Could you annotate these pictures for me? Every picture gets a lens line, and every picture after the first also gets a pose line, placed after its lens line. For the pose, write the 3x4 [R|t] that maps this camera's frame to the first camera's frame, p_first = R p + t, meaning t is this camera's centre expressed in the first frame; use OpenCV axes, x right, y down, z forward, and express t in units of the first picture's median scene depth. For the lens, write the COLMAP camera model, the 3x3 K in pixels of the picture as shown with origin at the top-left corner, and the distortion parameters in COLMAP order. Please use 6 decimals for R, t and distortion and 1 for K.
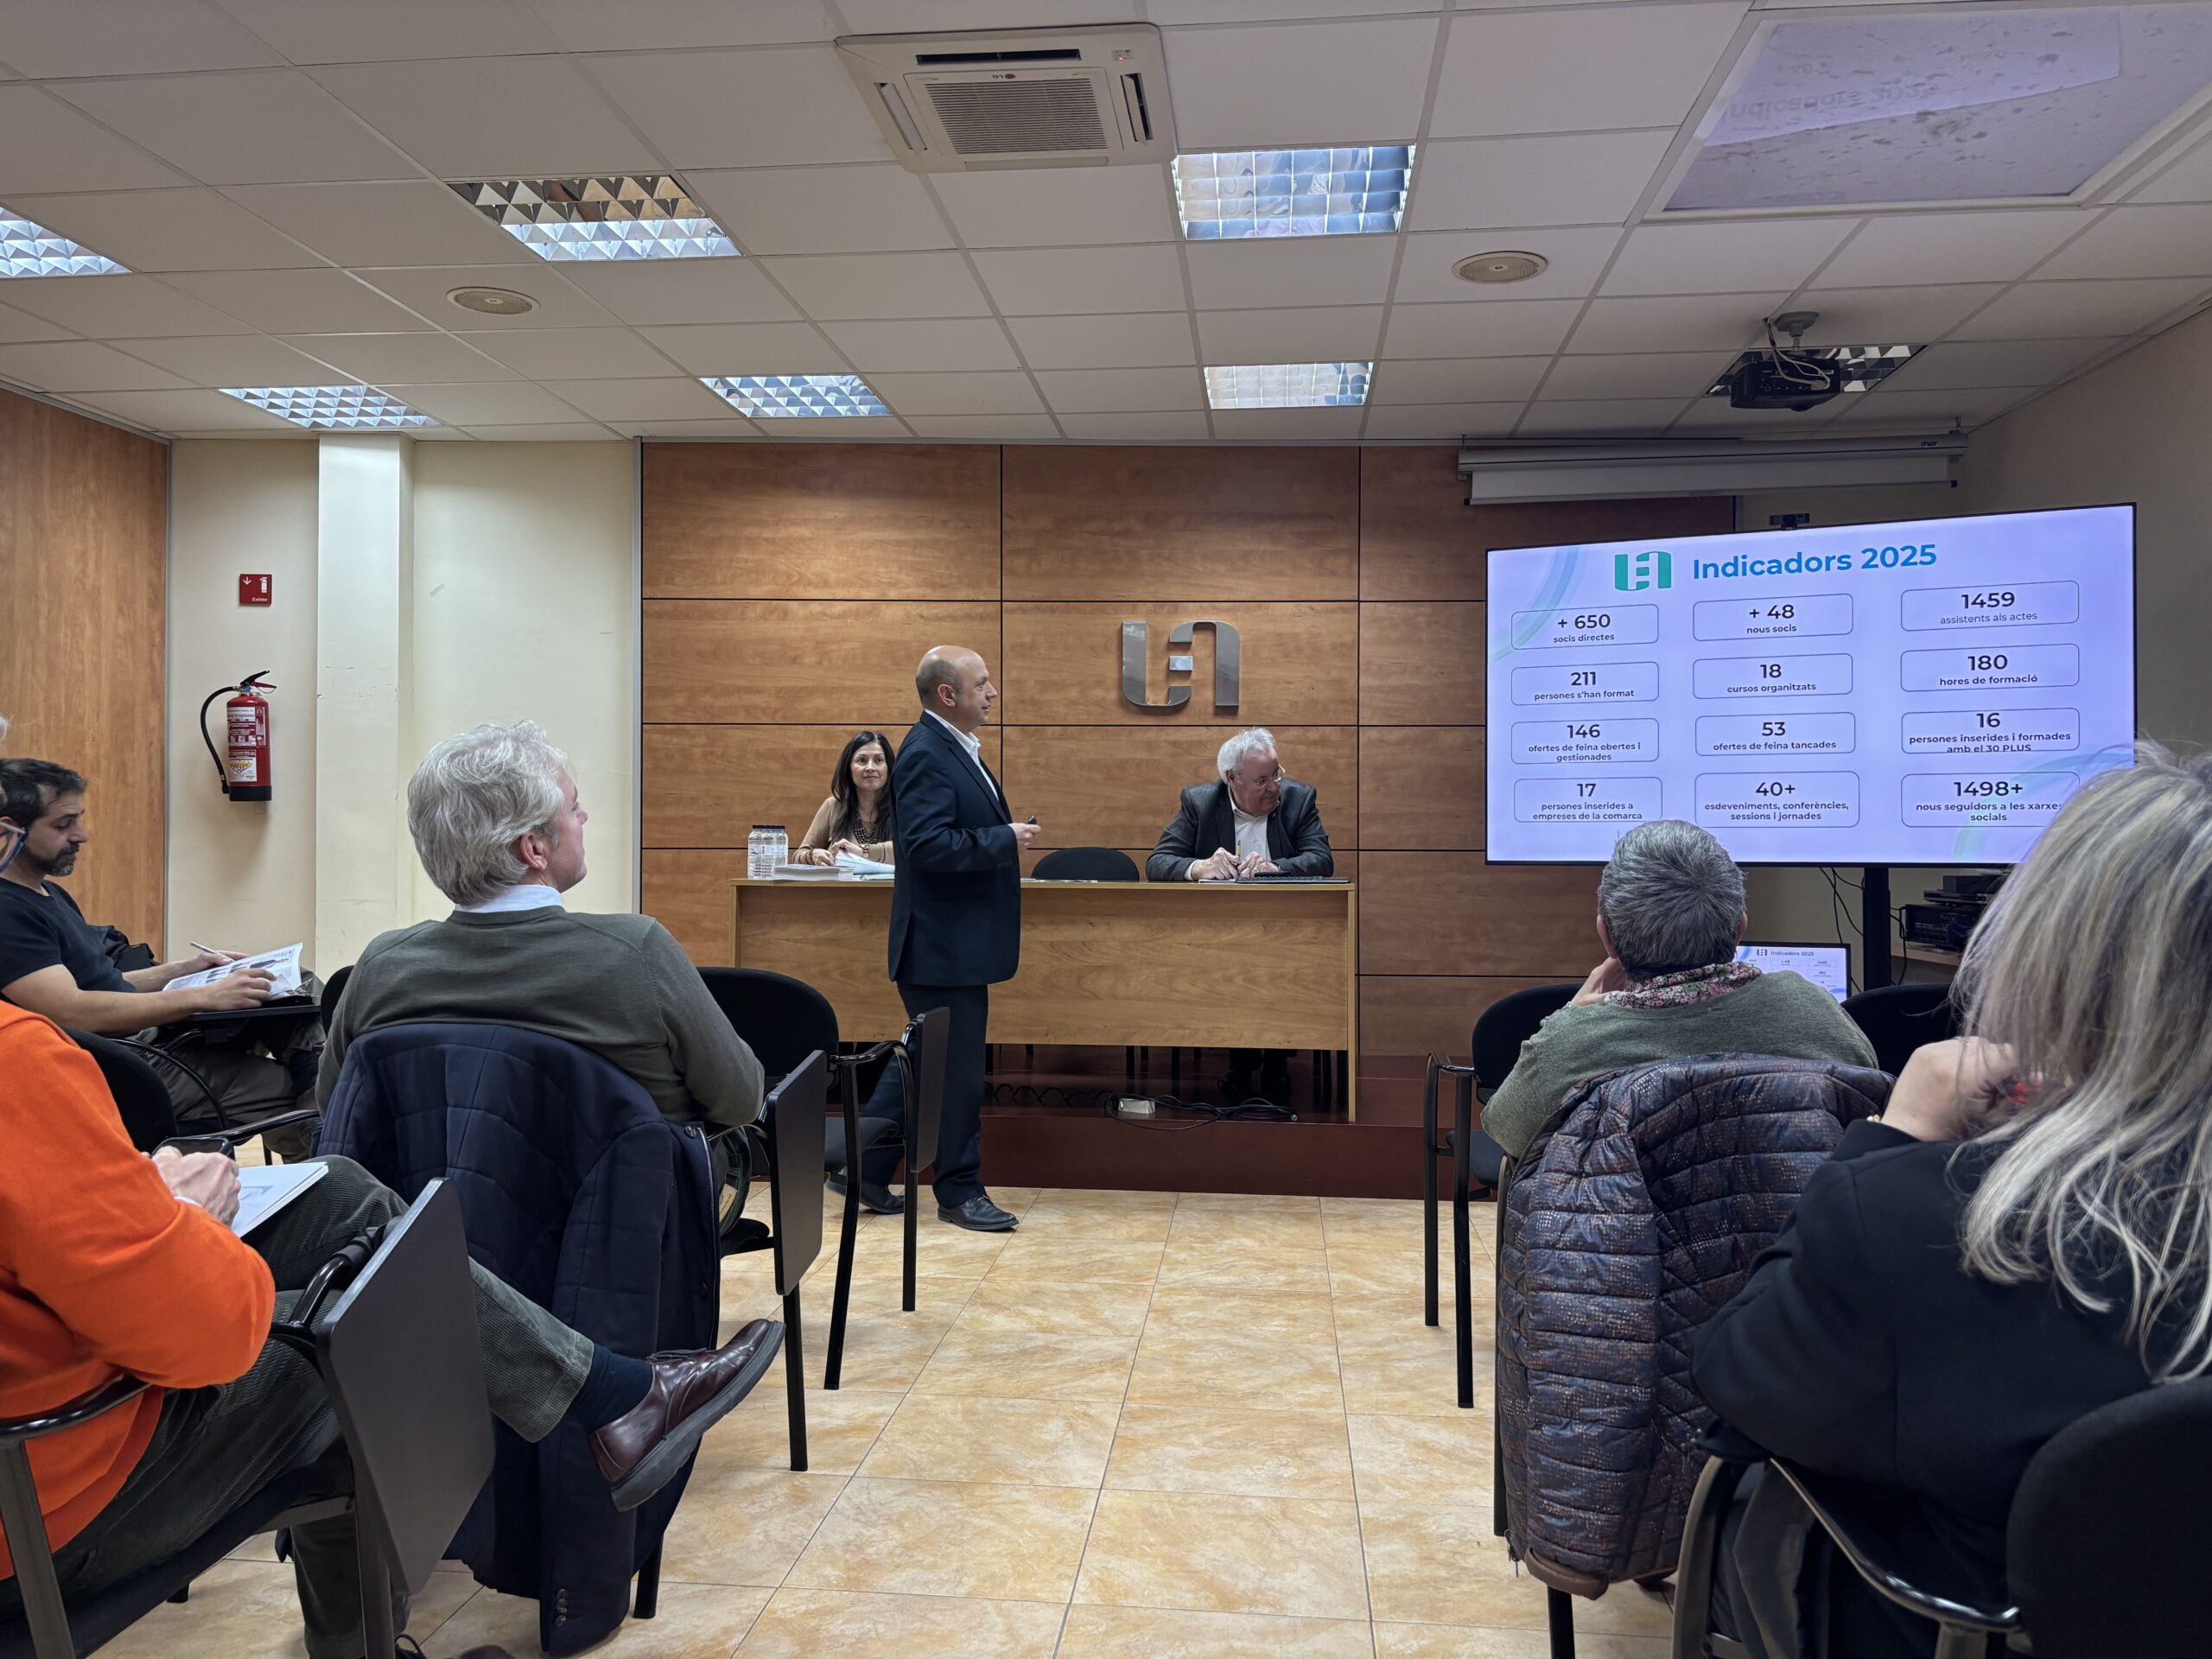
lens RADIAL K [[1658.8, 0, 1106.0], [0, 1658.8, 829.5], [0, 0, 1]] dist [0.131291, -0.225838]
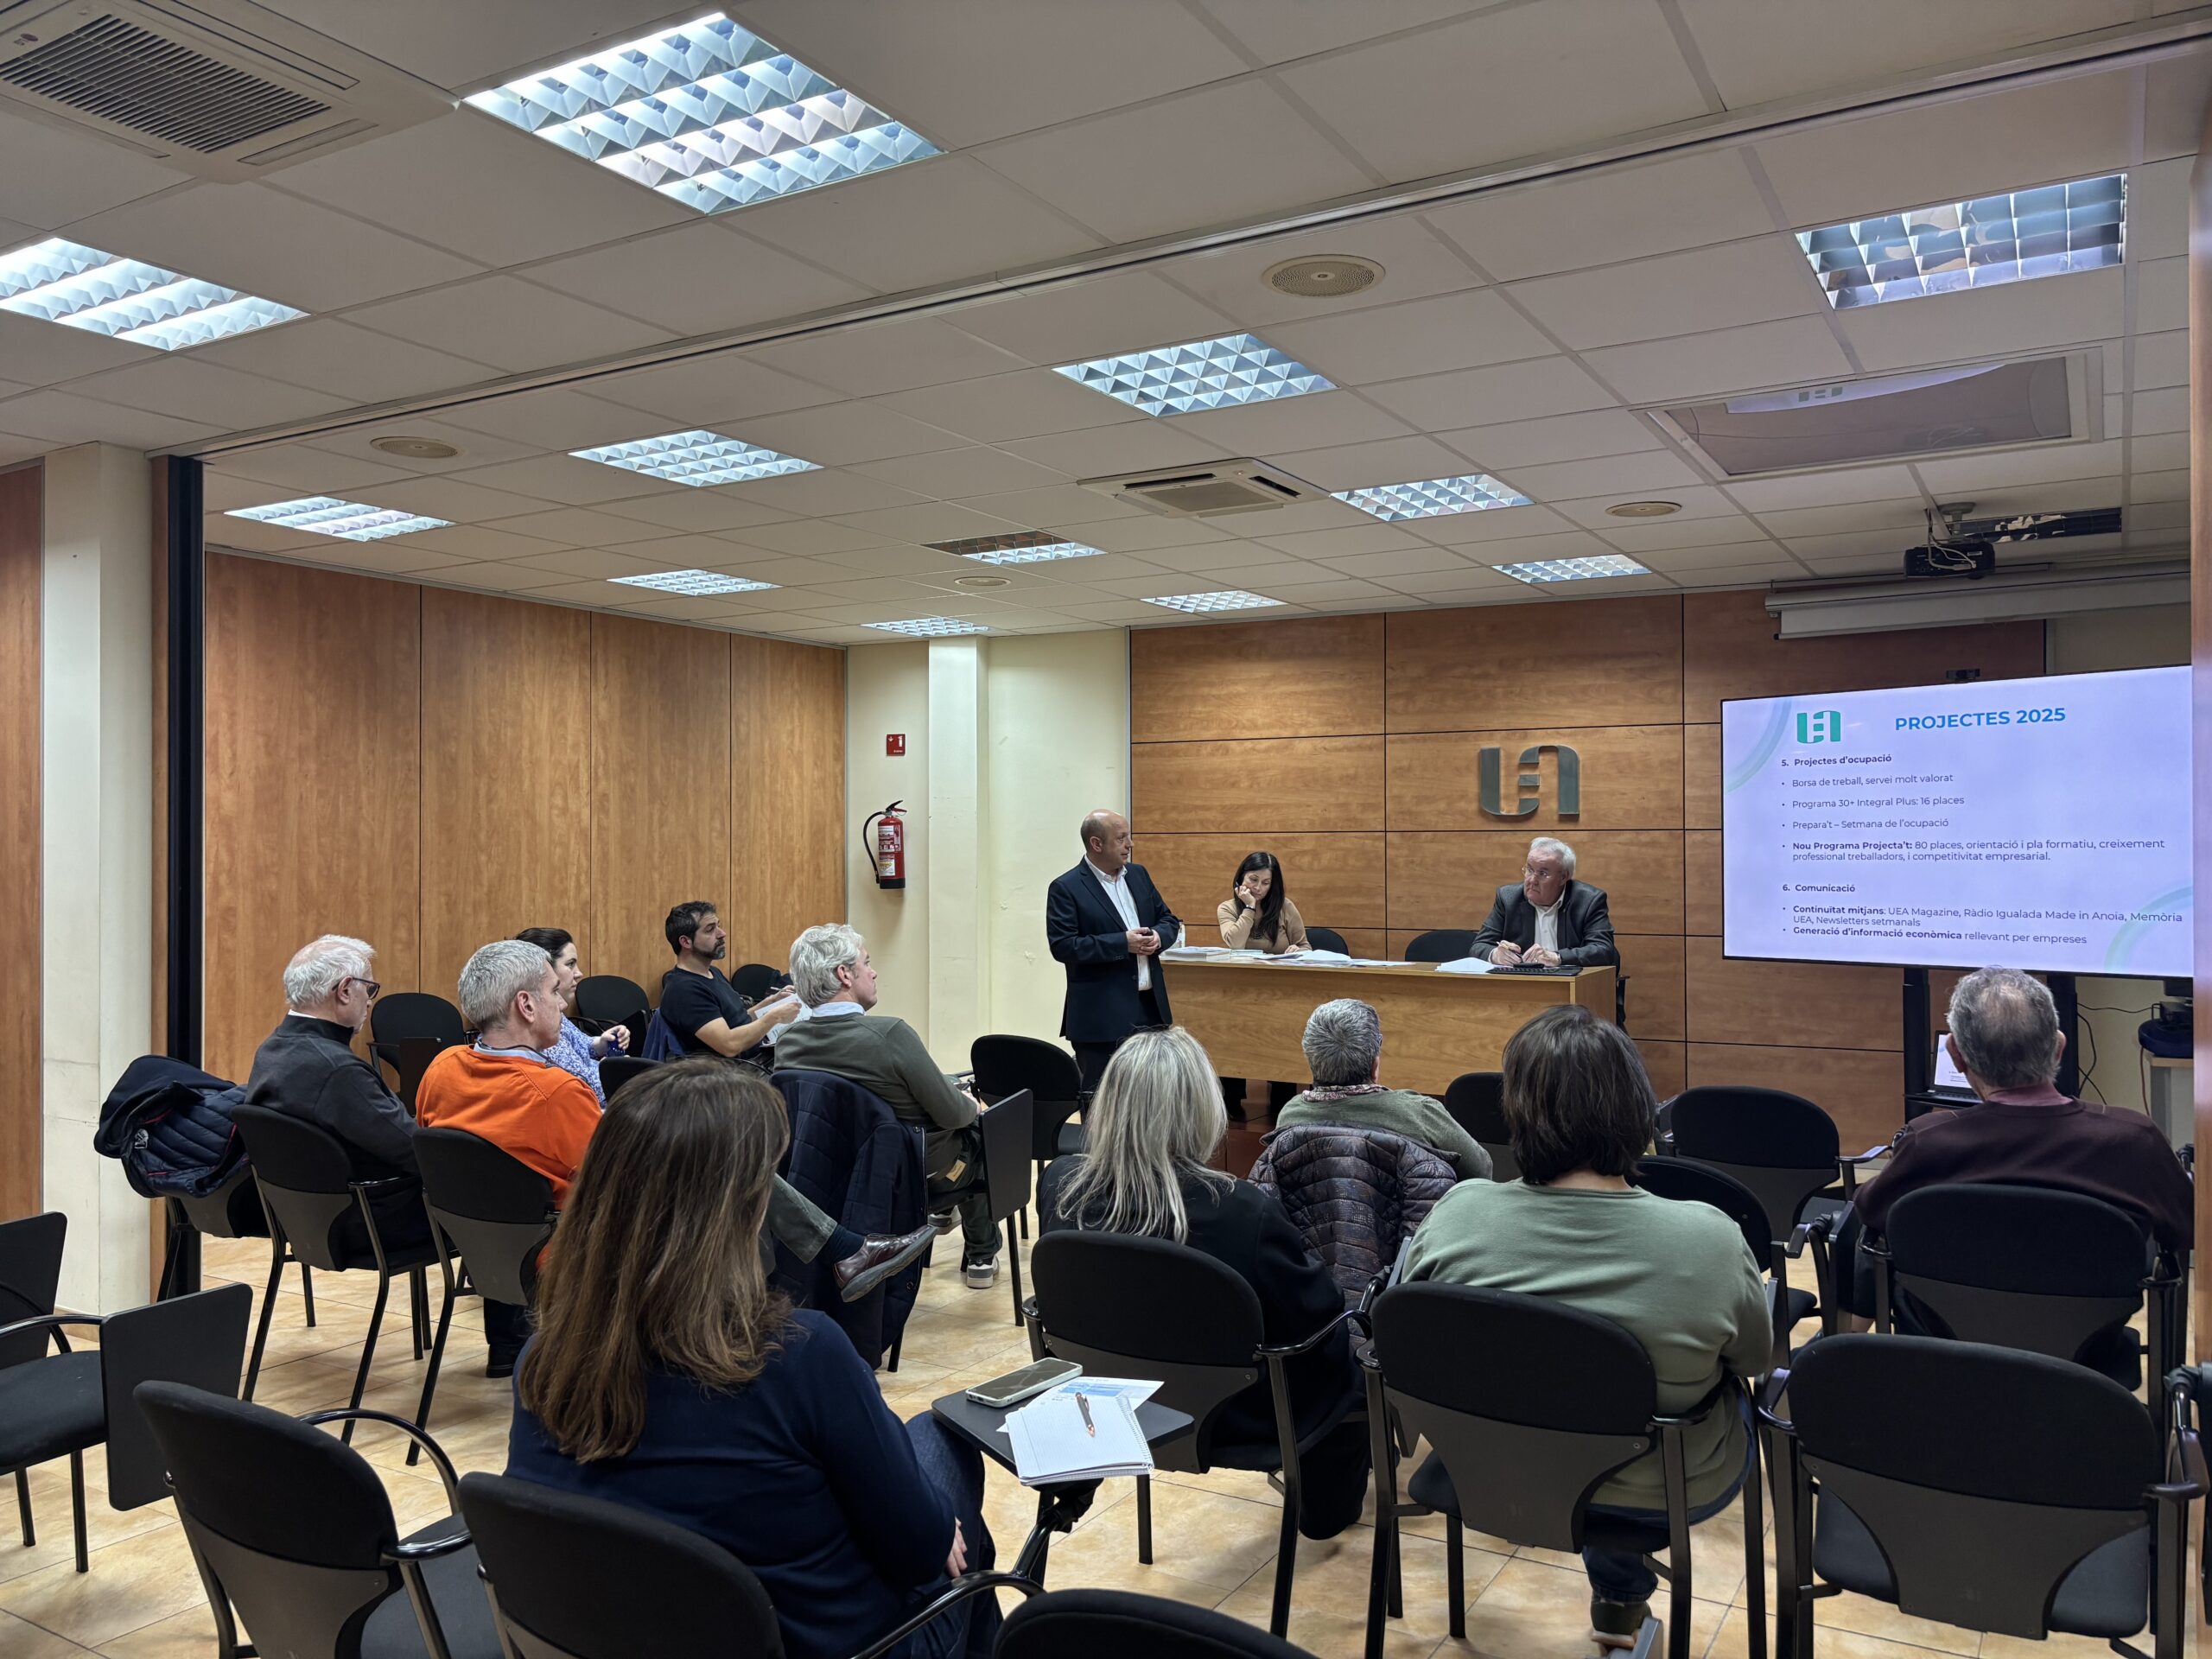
lens RADIAL K [[1658.8, 0, 1106.0], [0, 1658.8, 829.5], [0, 0, 1]] dist [0.131291, -0.225838]
pose [[0.906005, -0.010239, -0.423142, 0.282440], [0.007691, 0.999941, -0.007729, -0.056284], [0.423196, 0.003748, 0.906030, -0.245927]]
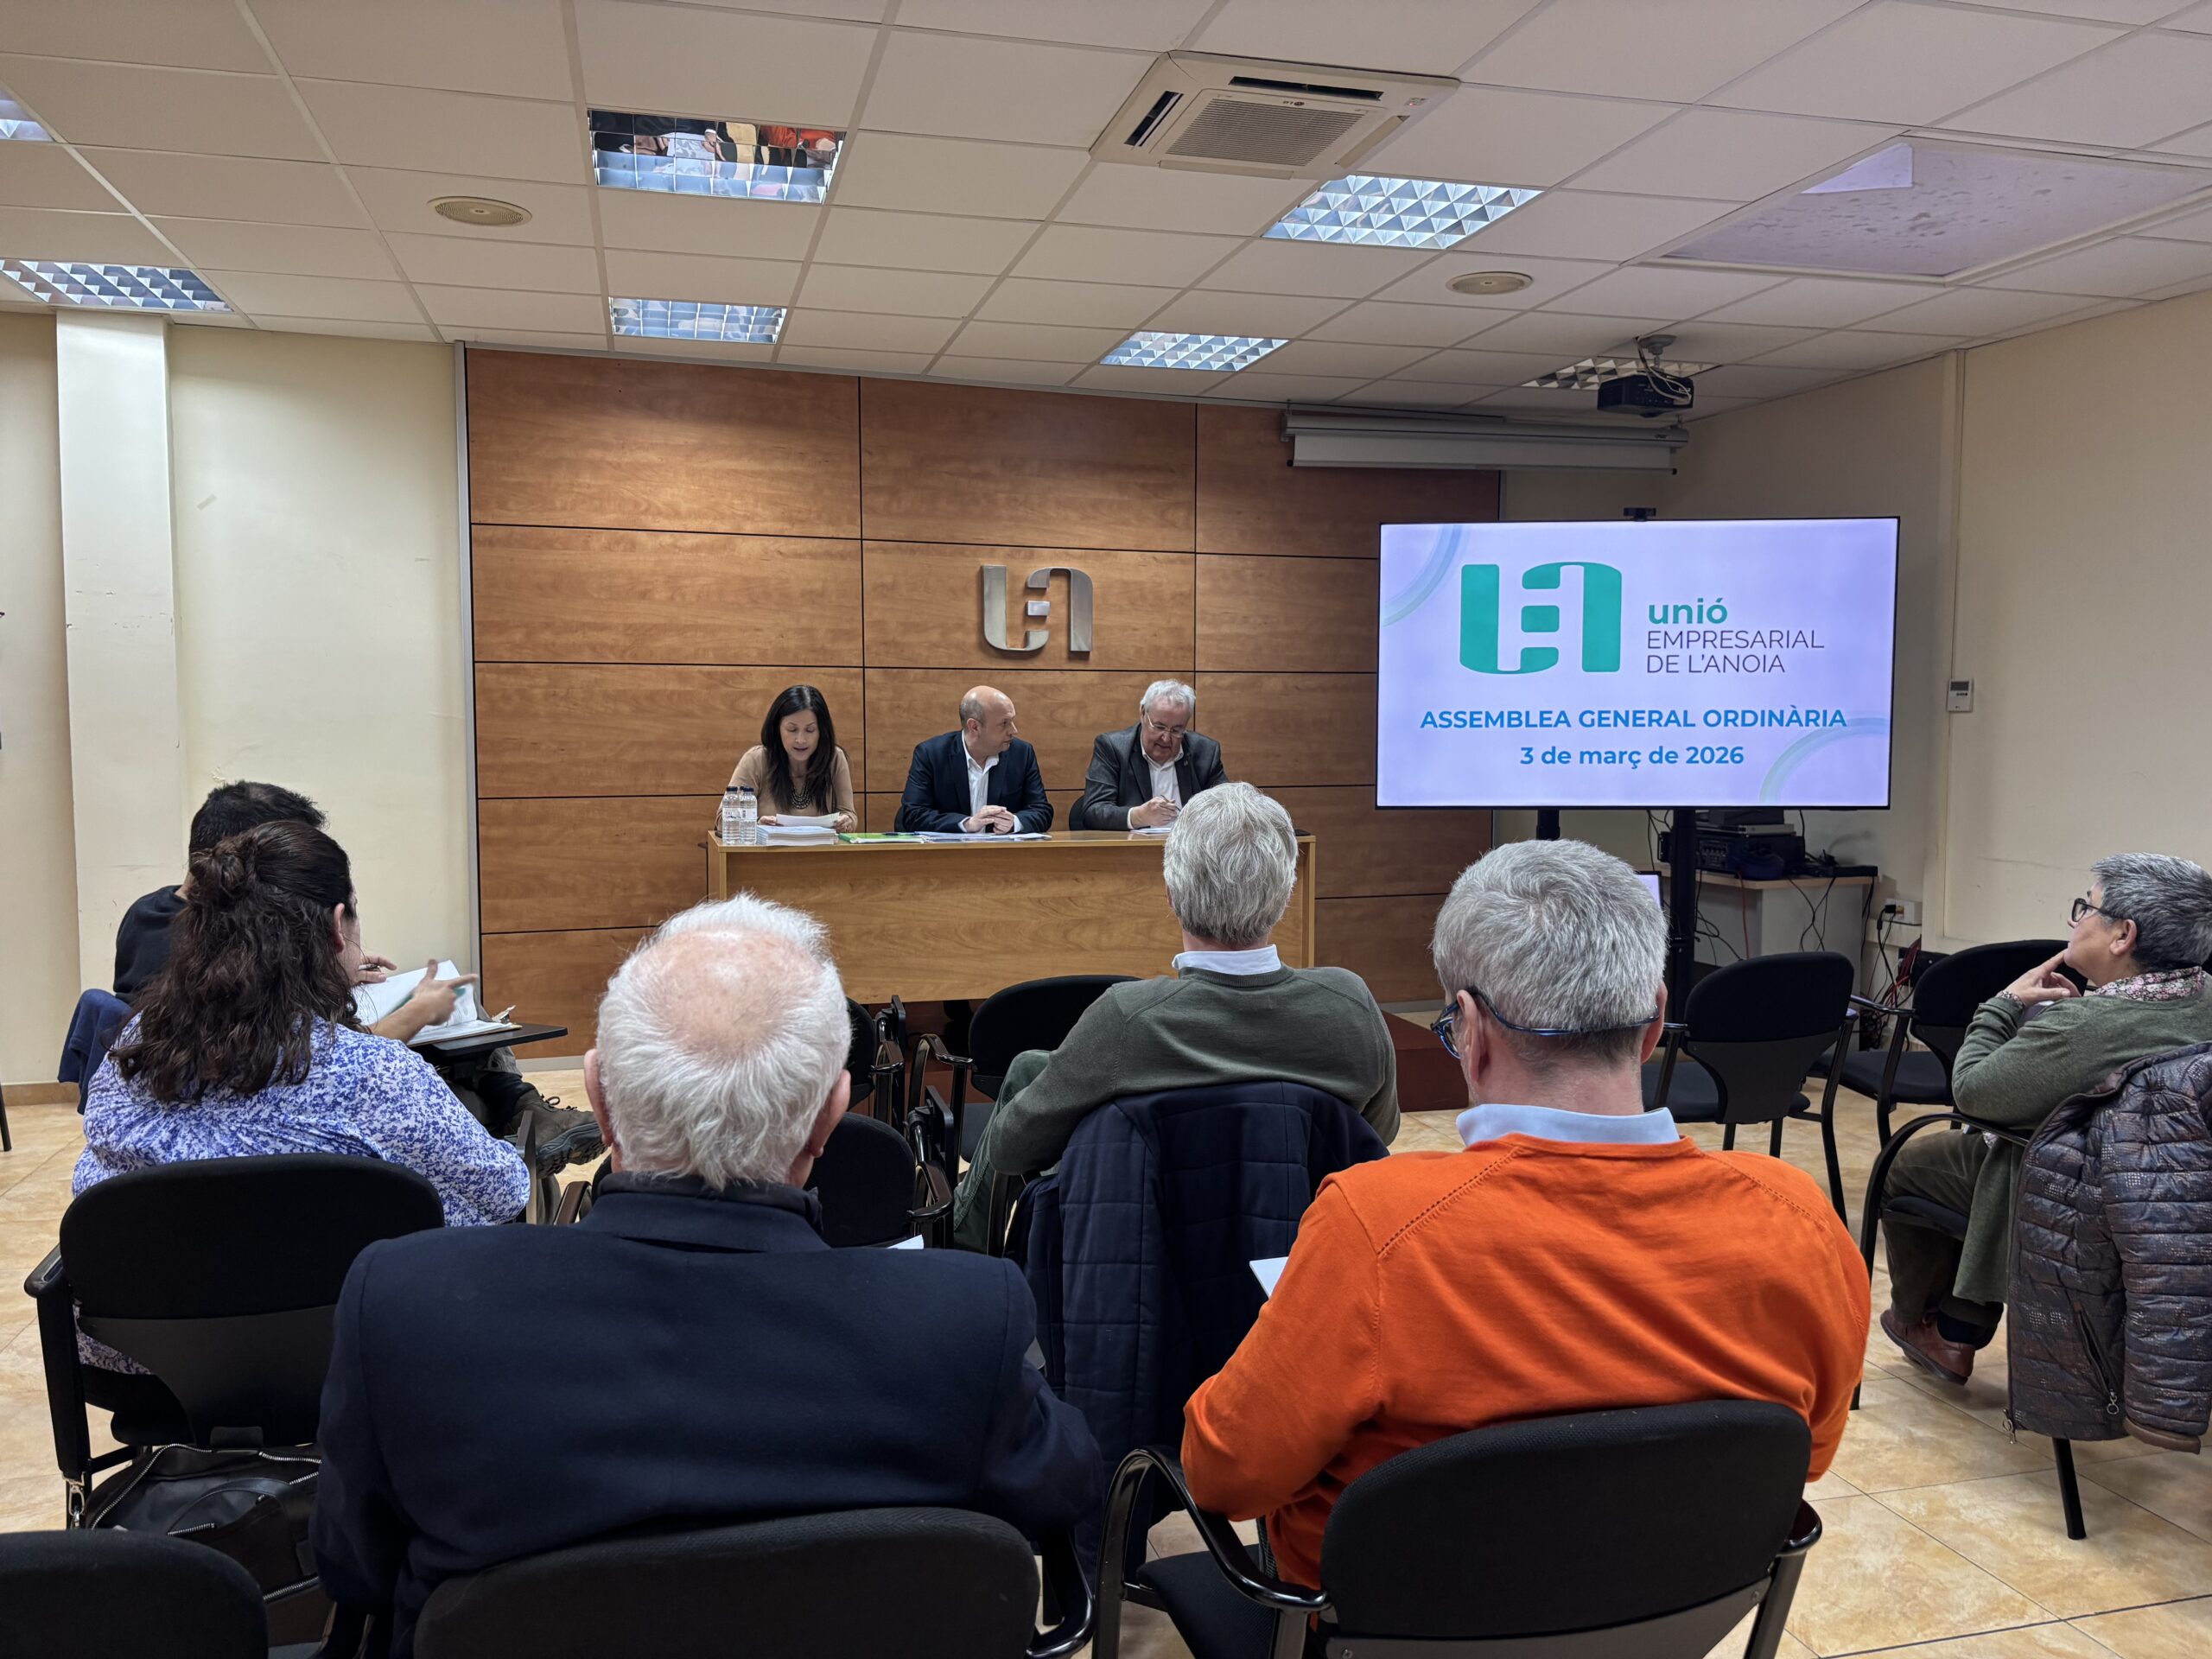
lens RADIAL K [[1626.0, 0, 1092.1], [0, 1626.0, 849.5], [0, 0, 1]] dist [0.096801, -0.210824]
pose [[0.936601, -0.030503, 0.349069, -0.277235], [-0.000045, 0.996193, 0.087173, -0.039453], [-0.350399, -0.081662, 0.933034, 0.040533]]
